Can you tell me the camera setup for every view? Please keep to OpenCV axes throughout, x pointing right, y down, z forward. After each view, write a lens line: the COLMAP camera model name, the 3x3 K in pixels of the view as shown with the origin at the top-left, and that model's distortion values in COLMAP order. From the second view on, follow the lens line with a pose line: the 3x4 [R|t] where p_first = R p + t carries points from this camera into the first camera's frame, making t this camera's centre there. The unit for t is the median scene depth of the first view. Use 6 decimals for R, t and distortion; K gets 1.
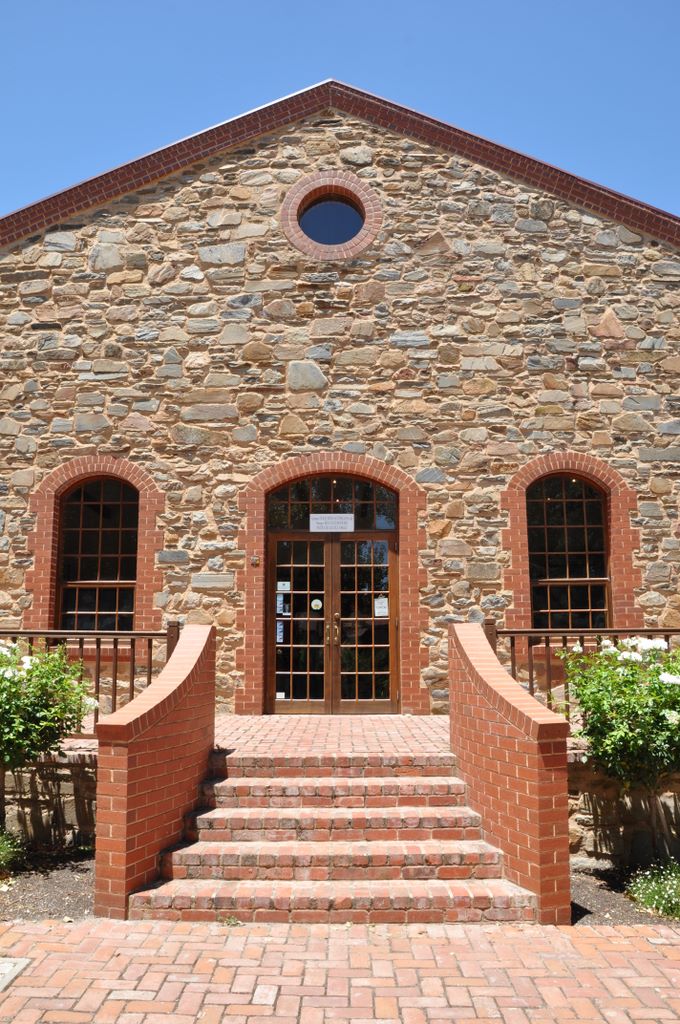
lens RADIAL K [[794.0, 0, 333.0], [0, 794.0, 514.5], [0, 0, 1]] dist [-0.050005, 0.010863]
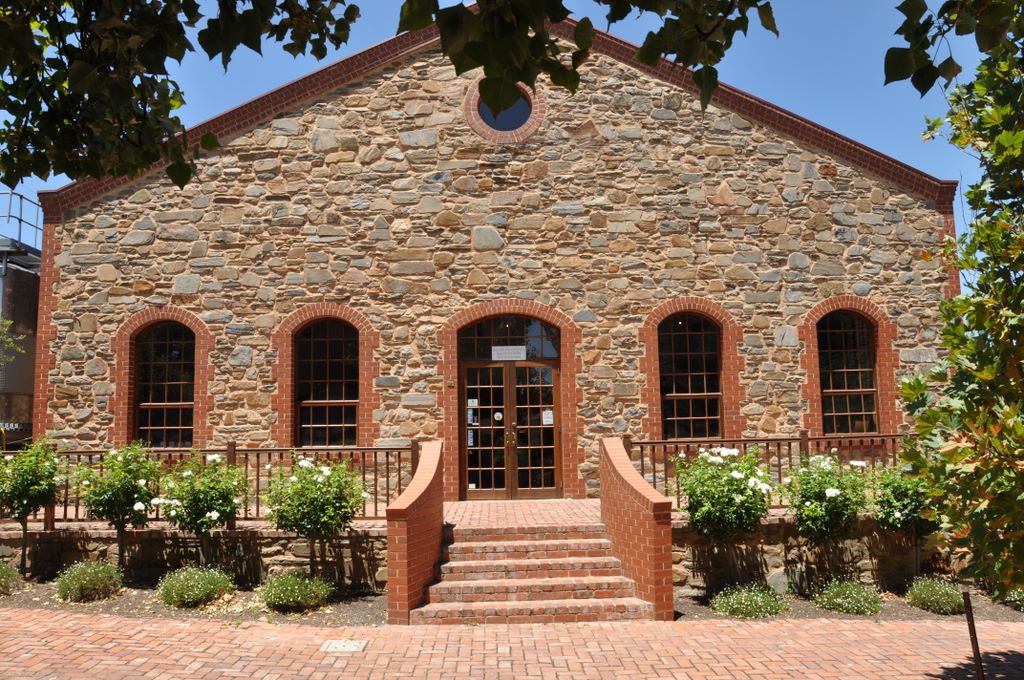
lens RADIAL K [[800.3, 0, 513.4], [0, 800.3, 340.3], [0, 0, 1]] dist [-0.001110, -0.004200]
pose [[0.999146, -0.011467, 0.039700, -0.045765], [0.009440, 0.998660, 0.050885, -0.076826], [-0.040230, -0.050467, 0.997915, -0.303052]]
